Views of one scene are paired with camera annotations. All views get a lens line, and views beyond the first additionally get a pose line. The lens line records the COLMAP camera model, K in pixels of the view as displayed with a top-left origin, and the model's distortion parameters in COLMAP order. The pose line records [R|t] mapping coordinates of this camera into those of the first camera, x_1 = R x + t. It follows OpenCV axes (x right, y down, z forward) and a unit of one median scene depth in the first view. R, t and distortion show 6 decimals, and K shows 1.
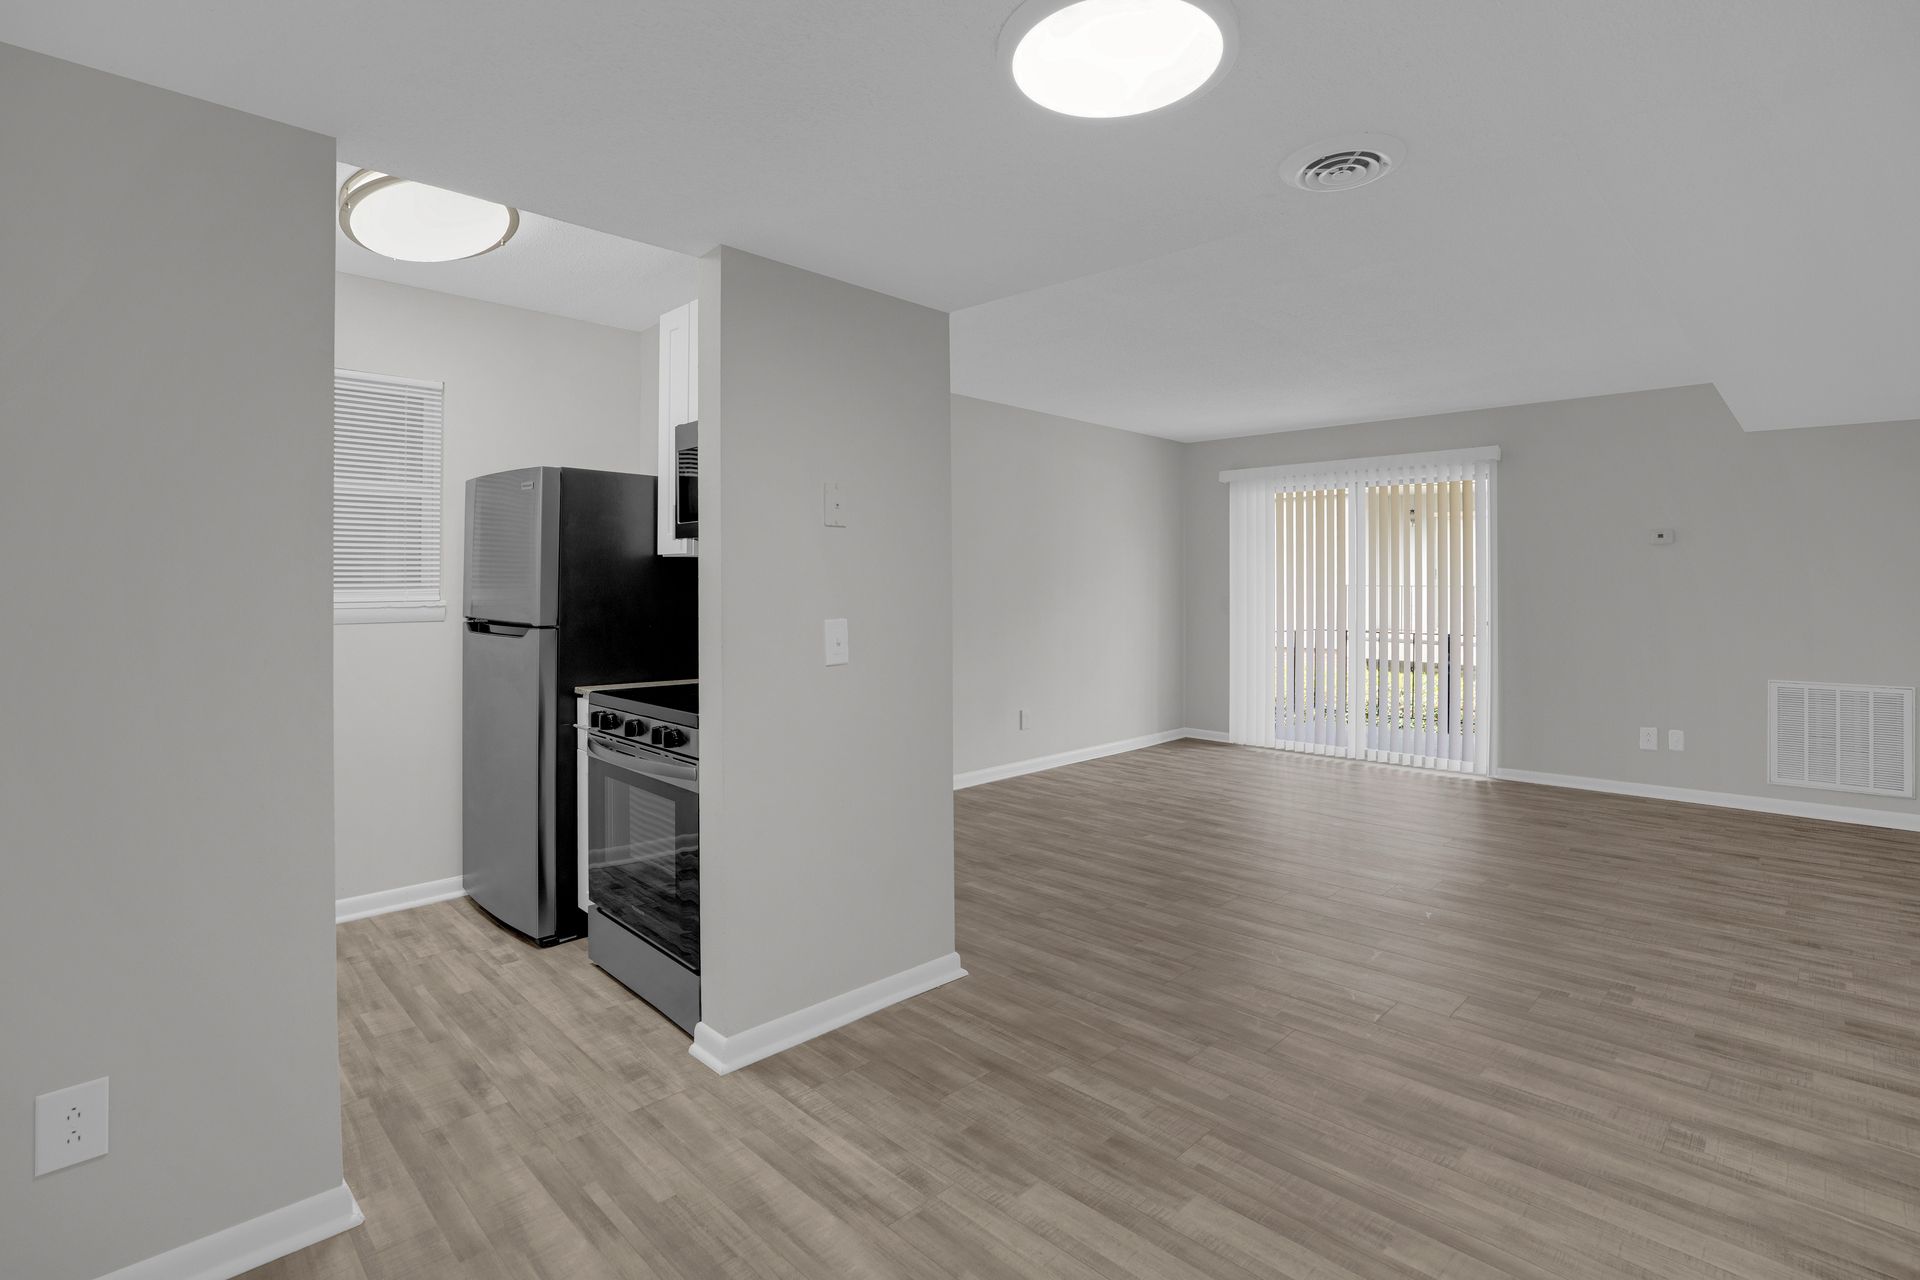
lens RADIAL K [[903.6, 0, 961.2], [0, 903.6, 578.4], [0, 0, 1]] dist [-0.041819, -0.000228]
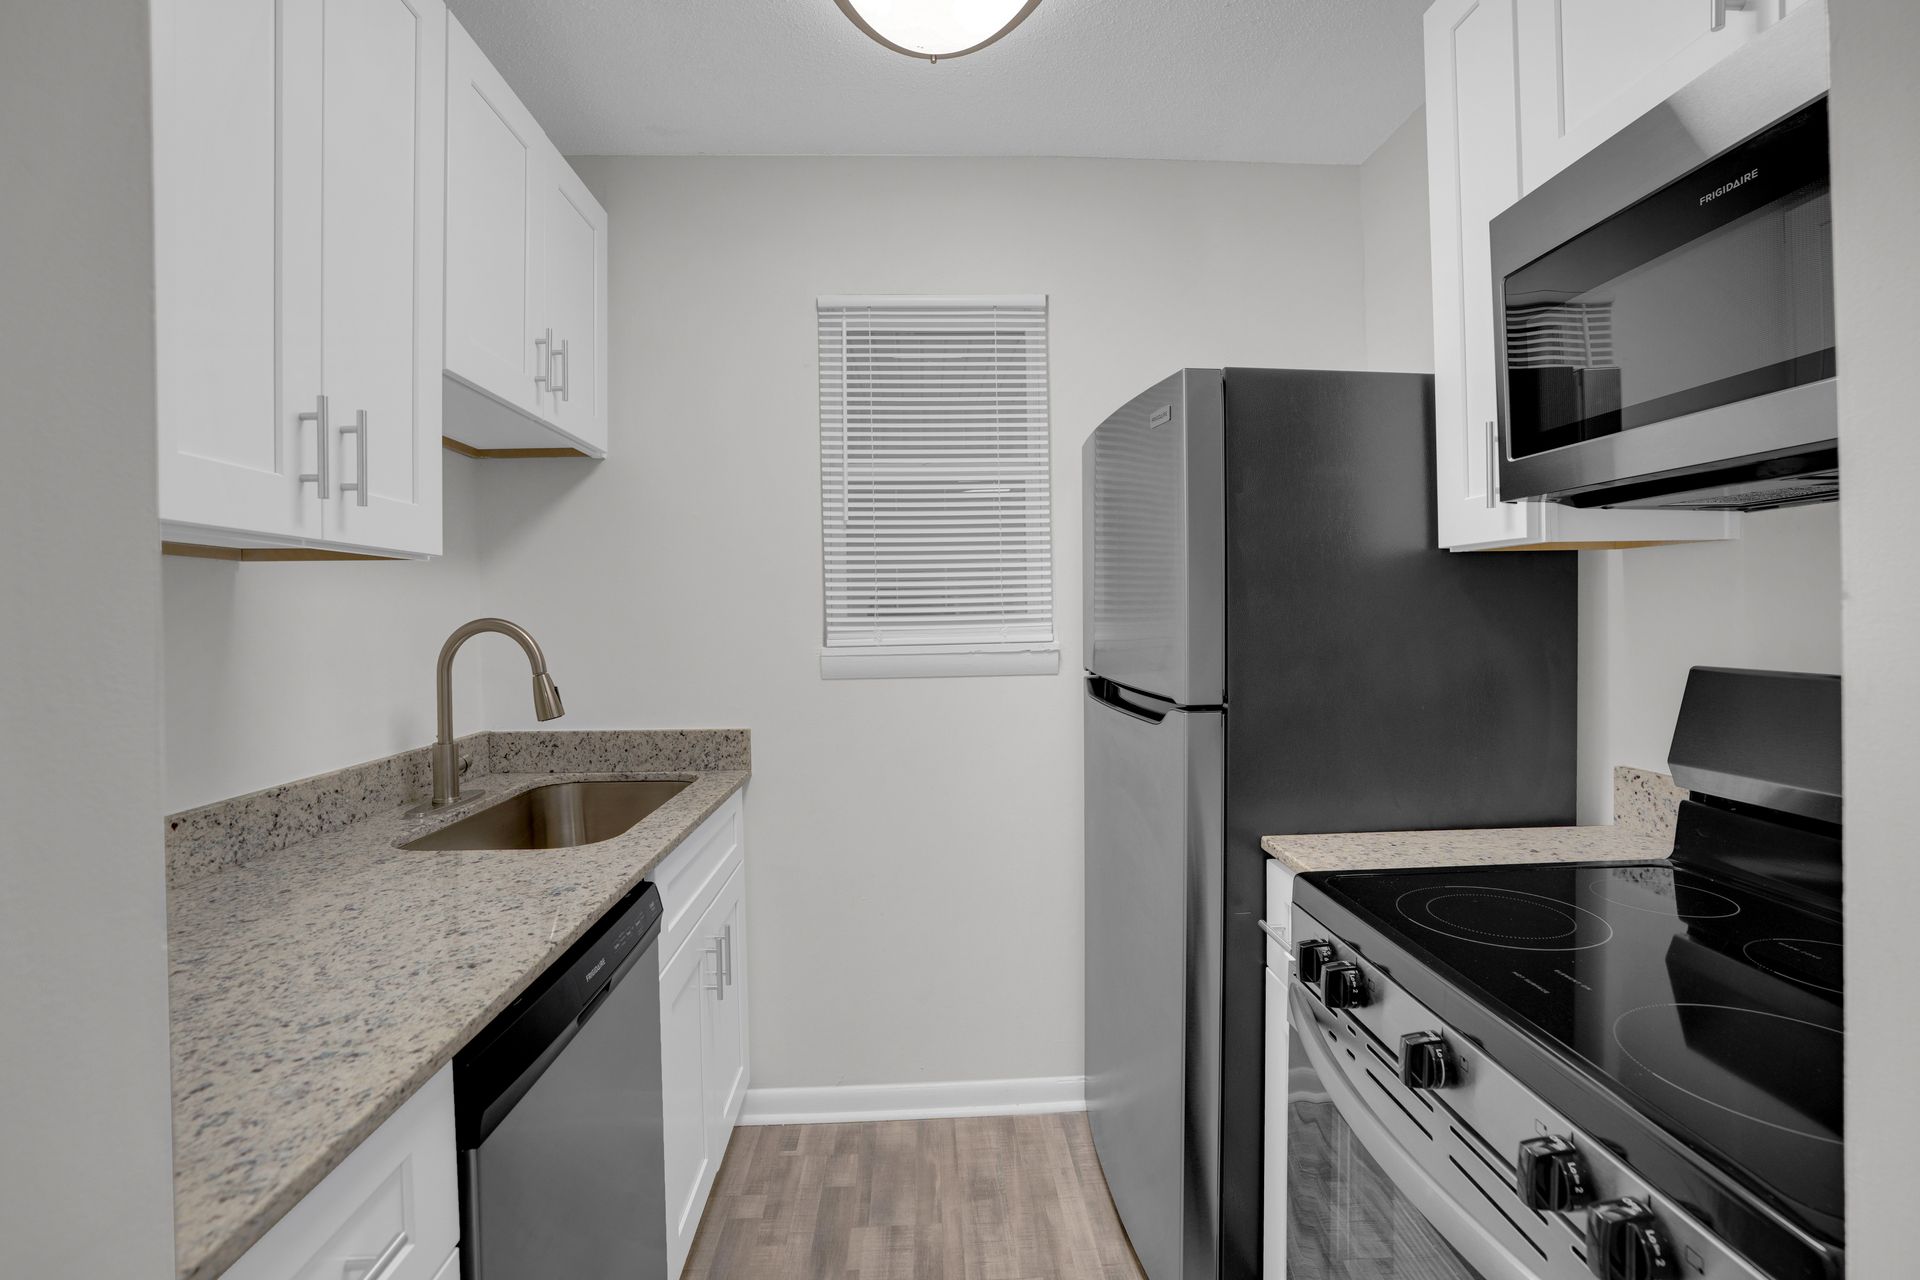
lens RADIAL K [[903.6, 0, 947.0], [0, 903.6, 611.8], [0, 0, 1]] dist [-0.041819, -0.000228]
pose [[0.735115, -0.009867, -0.677871, -0.226221], [0.017180, 0.999844, 0.004077, -0.000603], [0.677725, -0.014643, 0.735170, 0.530095]]
